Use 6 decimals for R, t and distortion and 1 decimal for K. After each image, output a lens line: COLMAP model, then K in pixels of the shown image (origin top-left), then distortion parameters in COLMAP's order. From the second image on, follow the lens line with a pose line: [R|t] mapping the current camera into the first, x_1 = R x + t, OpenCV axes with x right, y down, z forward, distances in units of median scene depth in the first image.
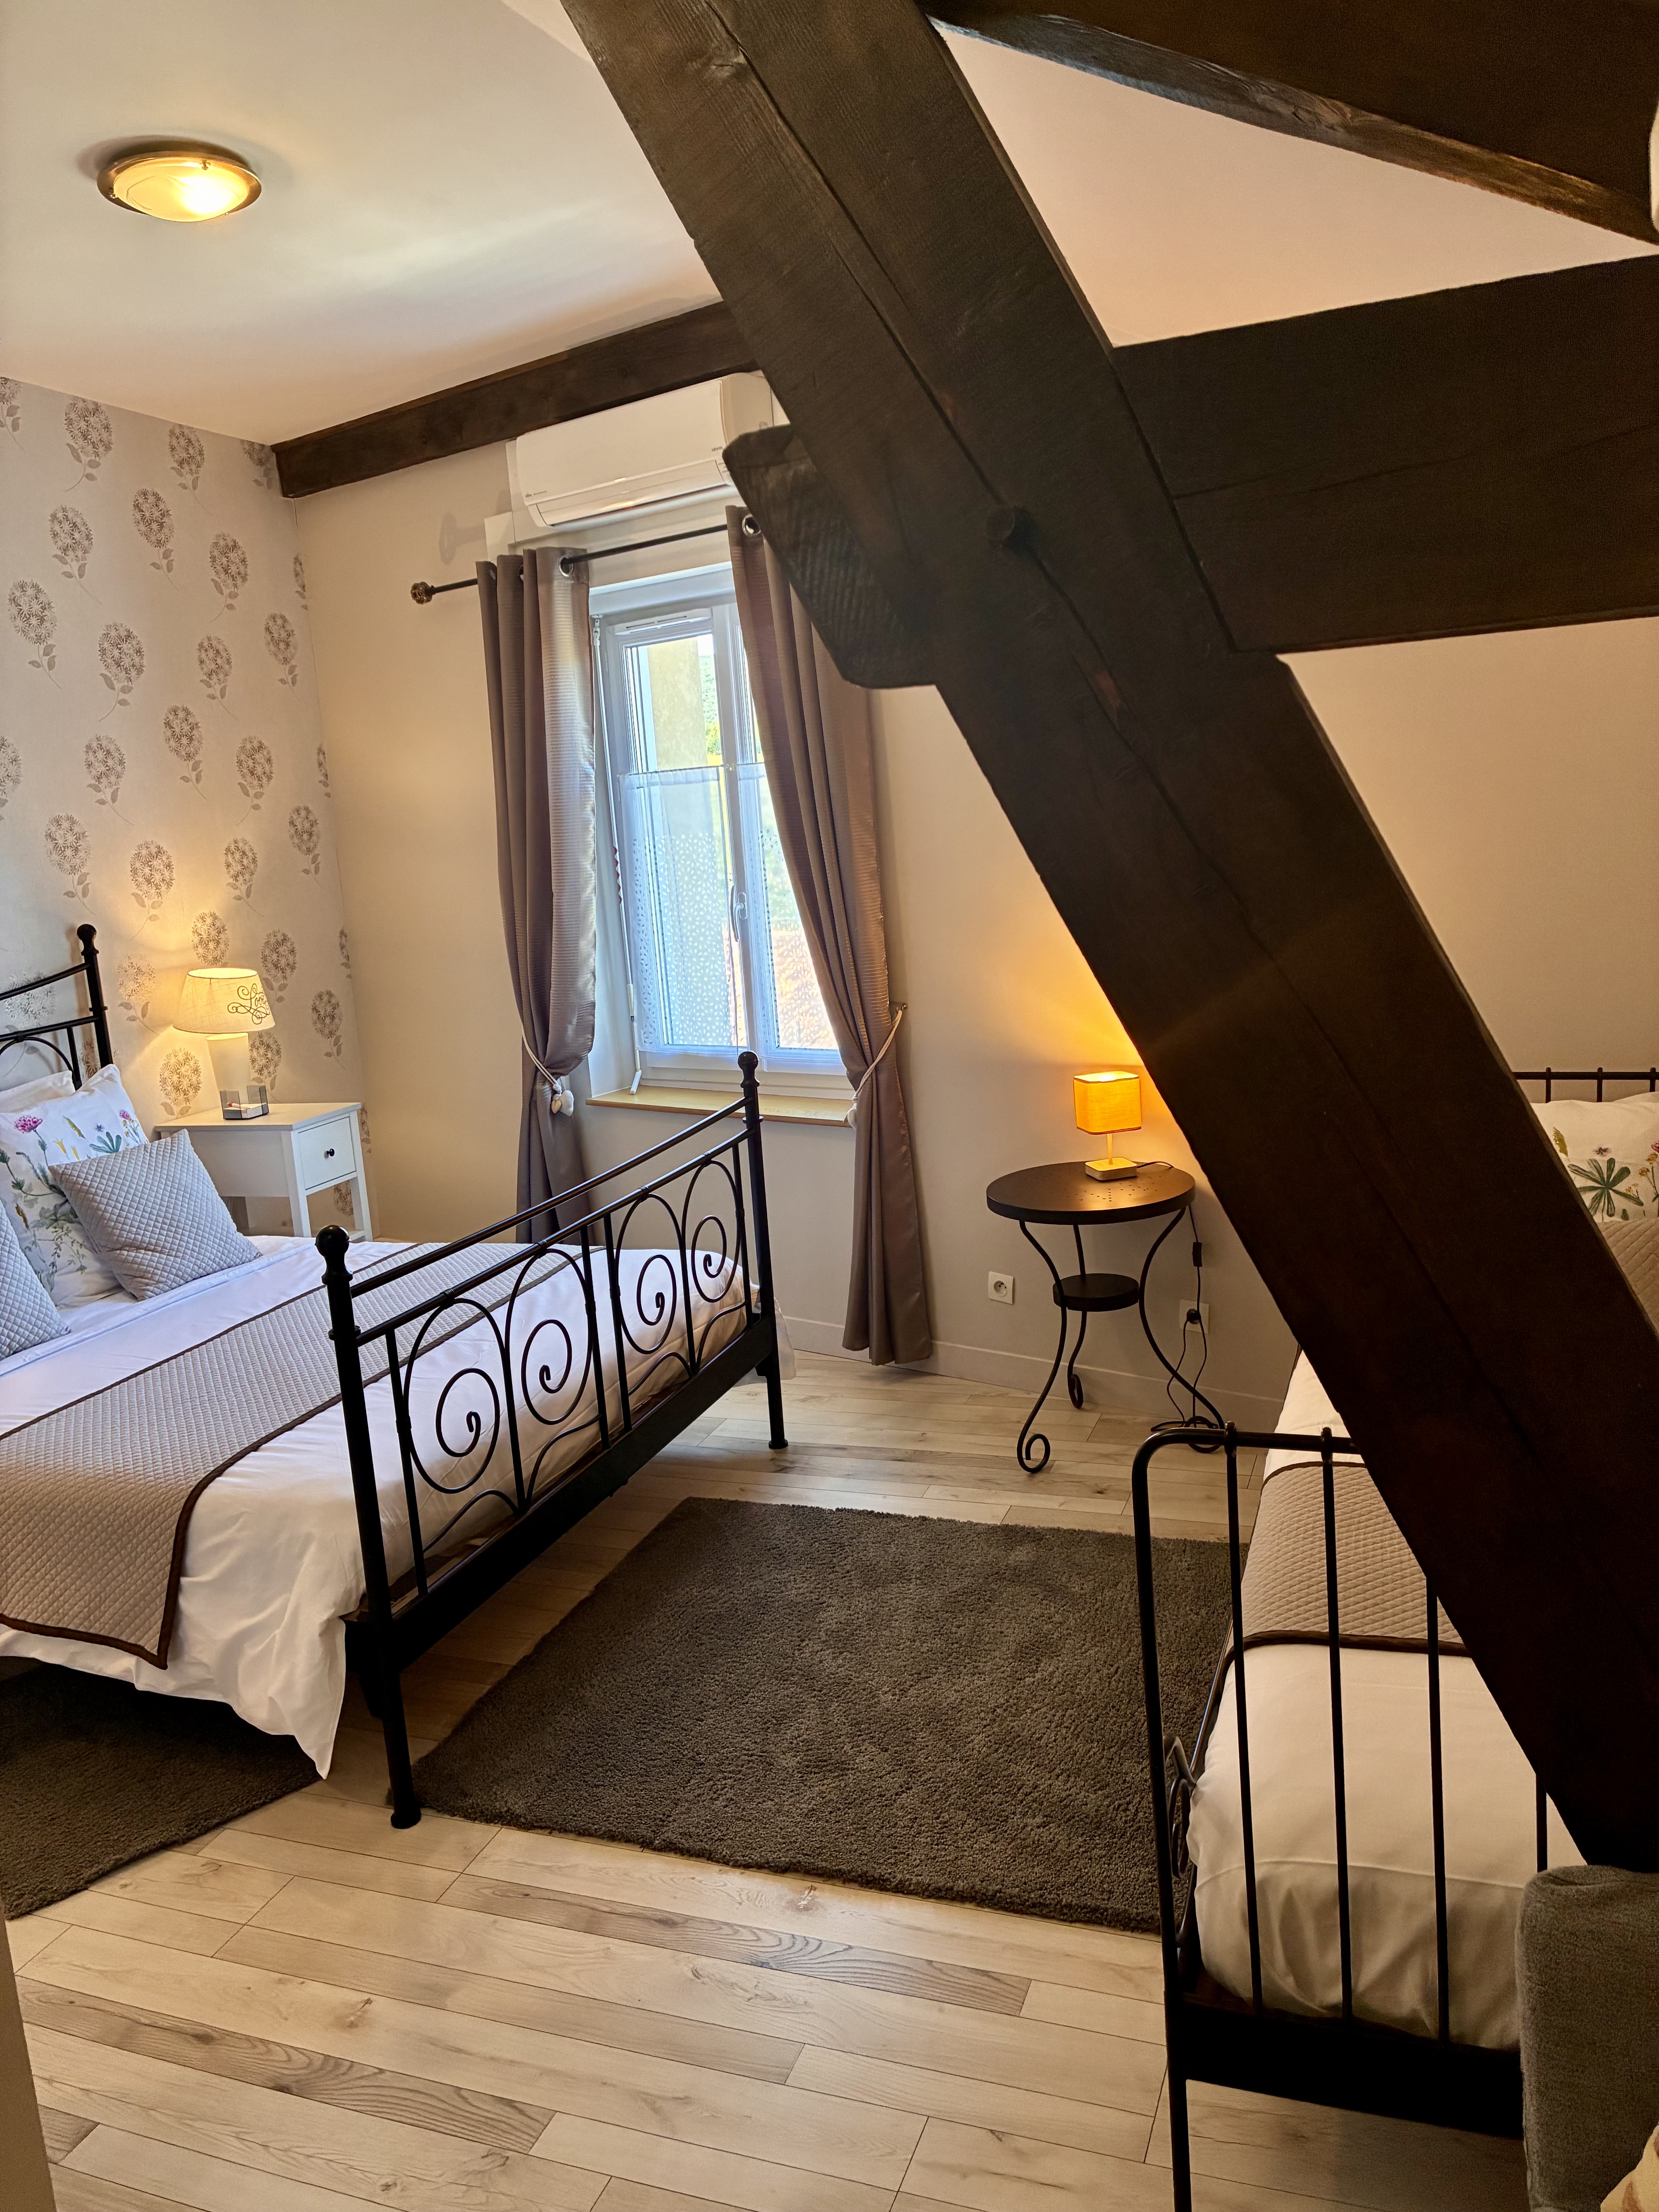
lens RADIAL K [[1665.1, 0, 828.6], [0, 1665.1, 1101.0], [0, 0, 1]] dist [0.055984, -0.076296]
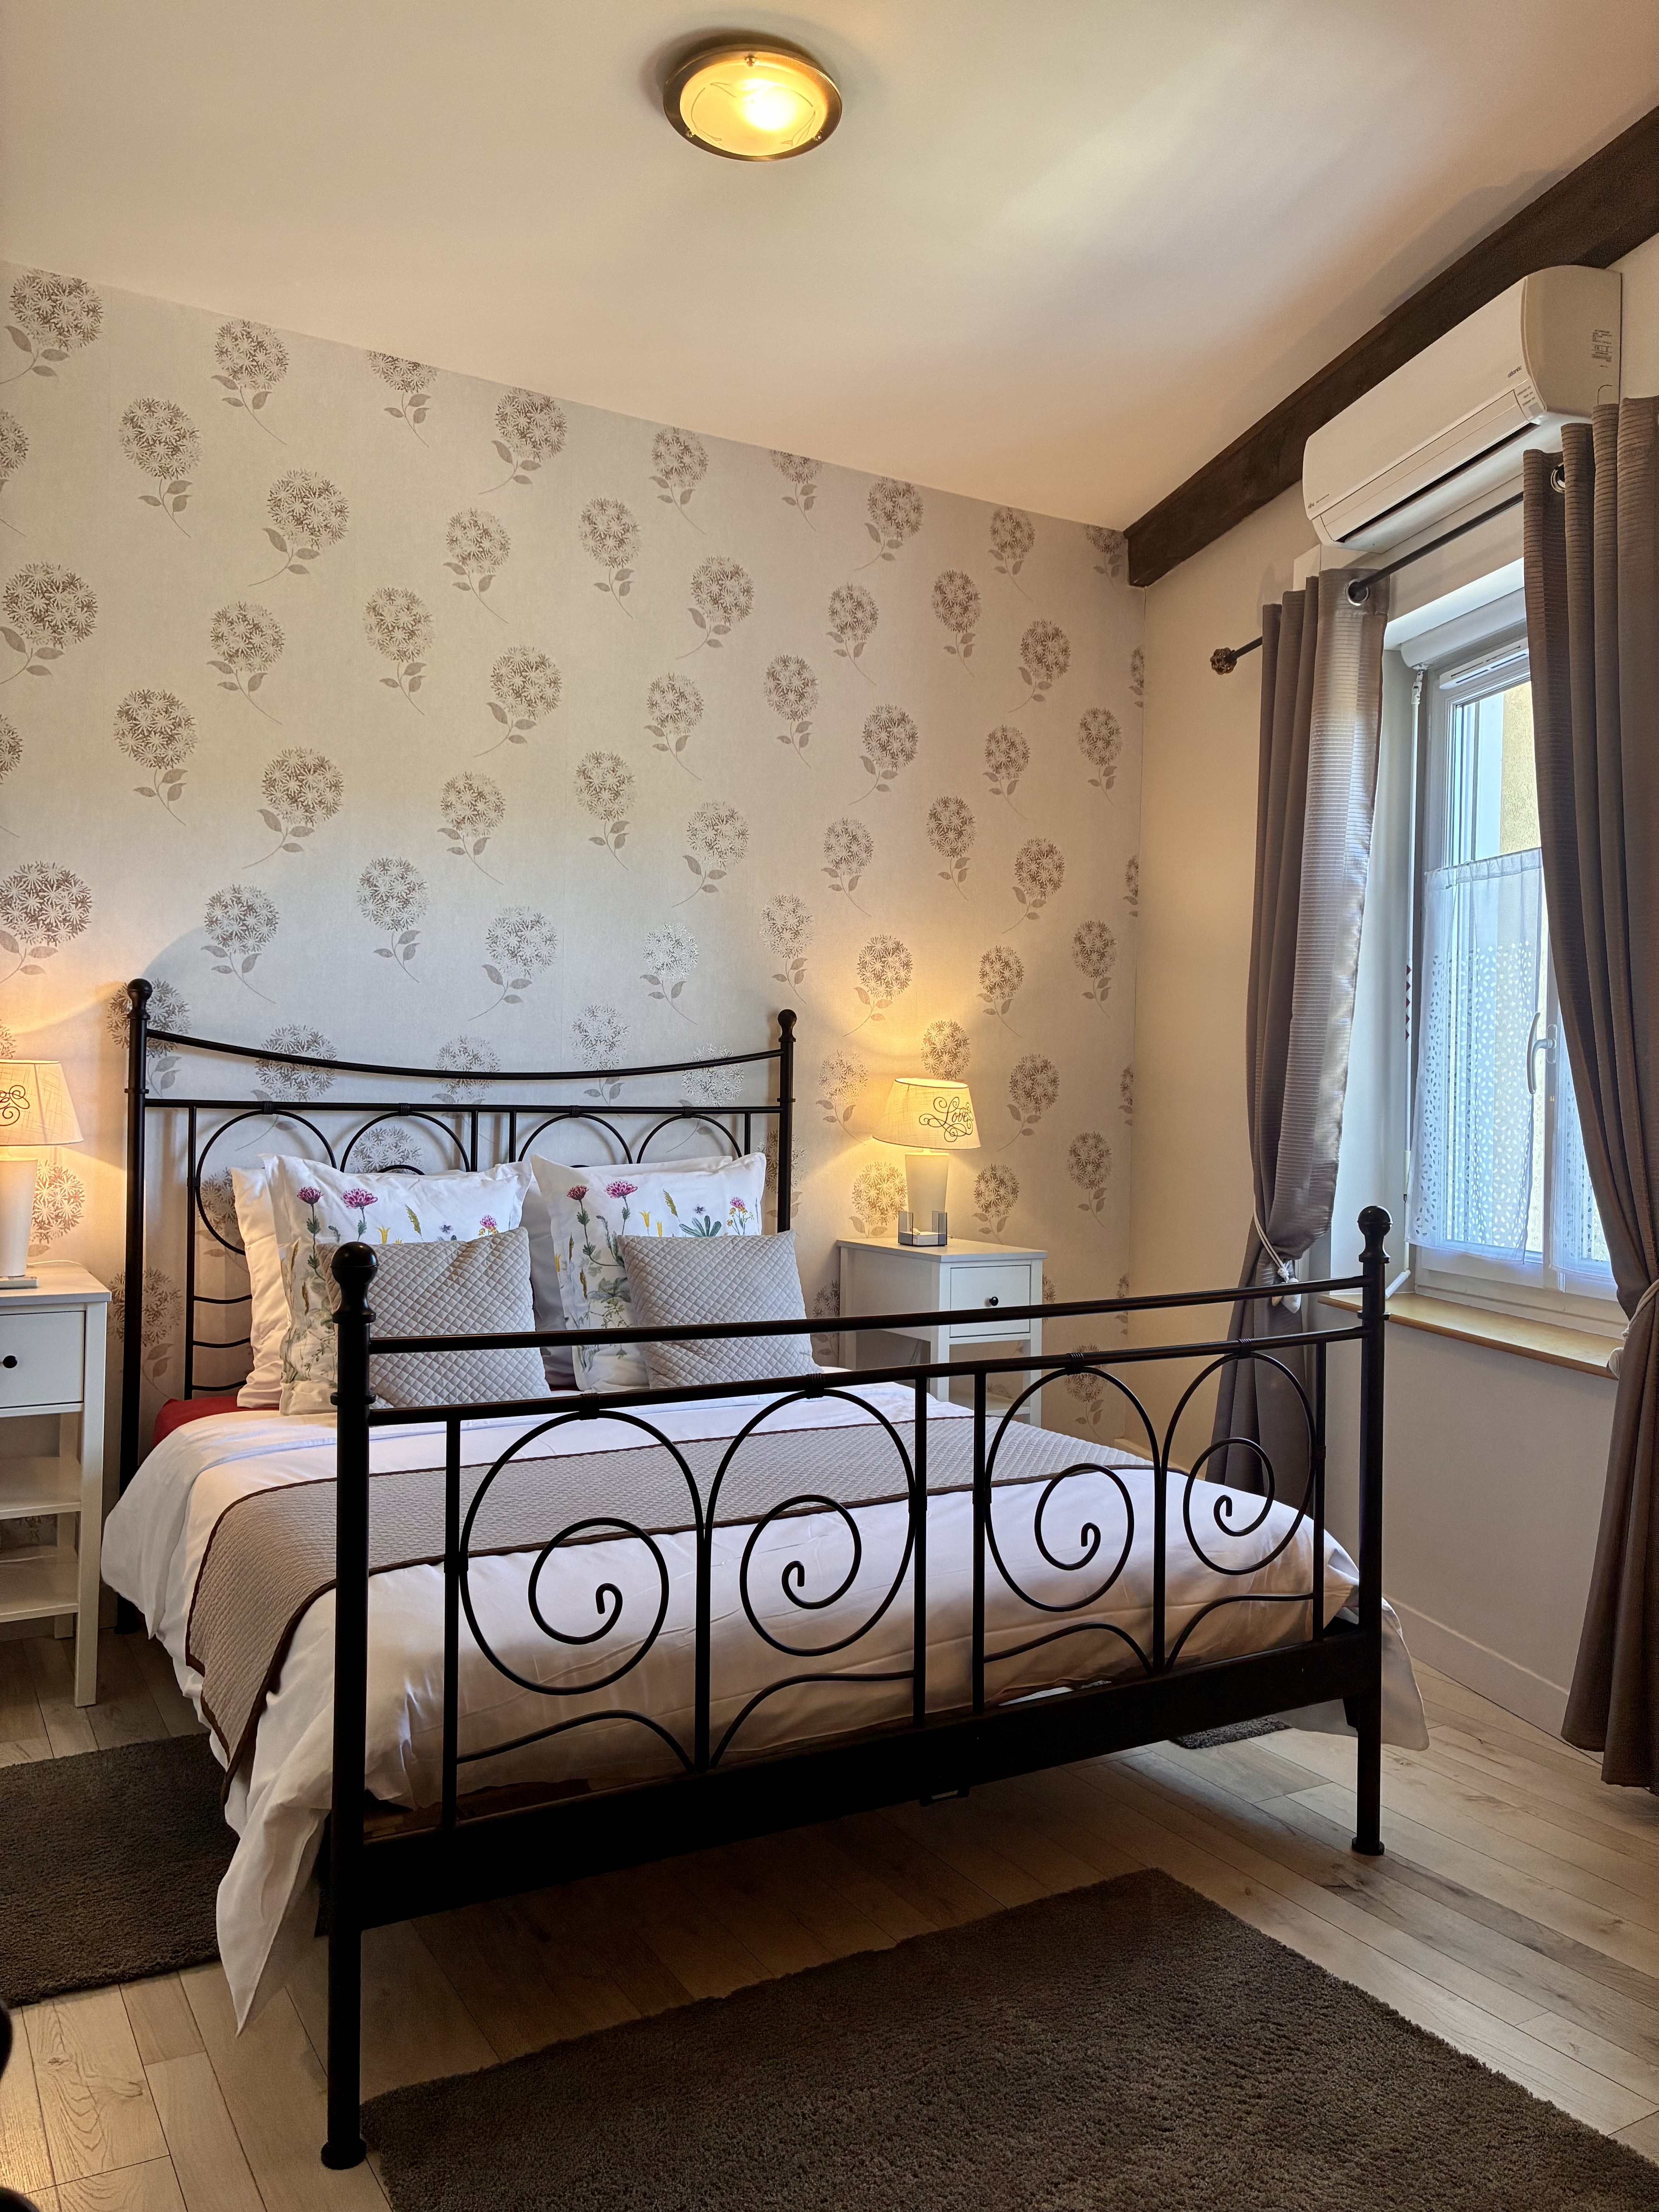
lens RADIAL K [[1665.1, 0, 826.1], [0, 1665.1, 1104.6], [0, 0, 1]] dist [0.055984, -0.076296]
pose [[0.769609, 0.089478, -0.632215, 0.163049], [-0.184015, 0.979205, -0.085417, 0.021922], [0.611425, 0.182075, 0.770070, 0.298792]]
